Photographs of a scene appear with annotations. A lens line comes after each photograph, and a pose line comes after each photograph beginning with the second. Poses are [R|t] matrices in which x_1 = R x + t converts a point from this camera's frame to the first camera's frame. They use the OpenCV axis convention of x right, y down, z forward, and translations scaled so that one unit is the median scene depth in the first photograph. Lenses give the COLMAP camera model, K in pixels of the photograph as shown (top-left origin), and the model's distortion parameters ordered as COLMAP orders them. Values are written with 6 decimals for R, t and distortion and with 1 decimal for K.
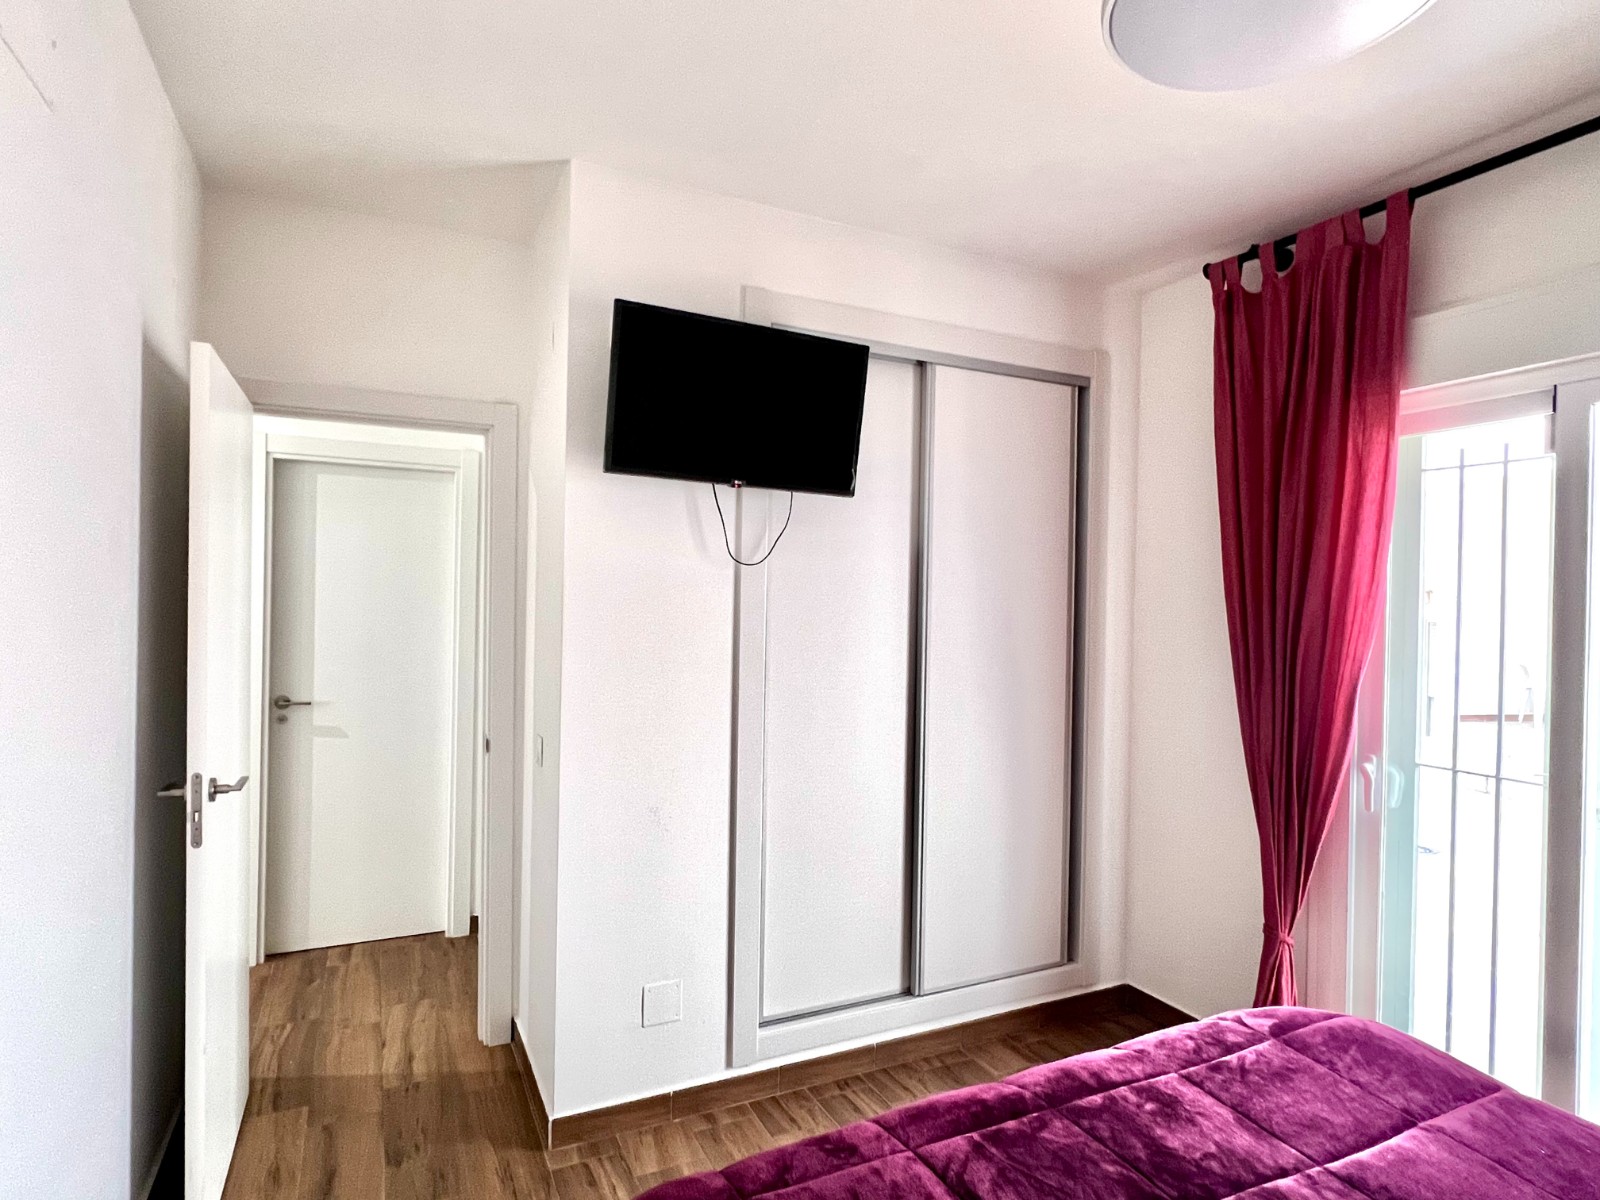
lens RADIAL K [[892.2, 0, 795.9], [0, 892.2, 599.7], [0, 0, 1]] dist [-0.003119, -0.000387]
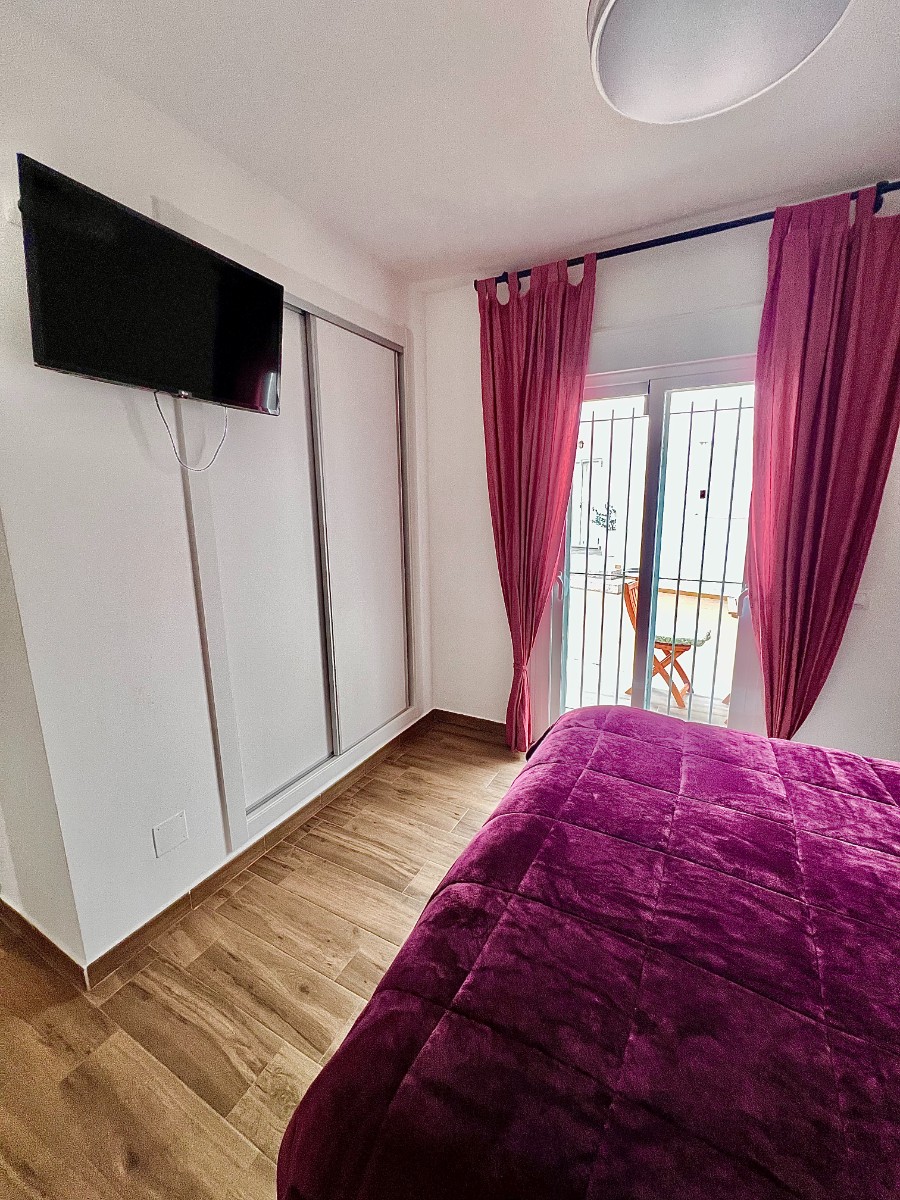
lens RADIAL K [[482.8, 0, 450.0], [0, 482.8, 595.3], [0, 0, 1]] dist [-0.001984, 0.000167]
pose [[0.804381, -0.142079, 0.576874, -0.171934], [0.025396, 0.978319, 0.205541, -0.000957], [-0.593570, -0.150683, 0.790550, 0.279337]]
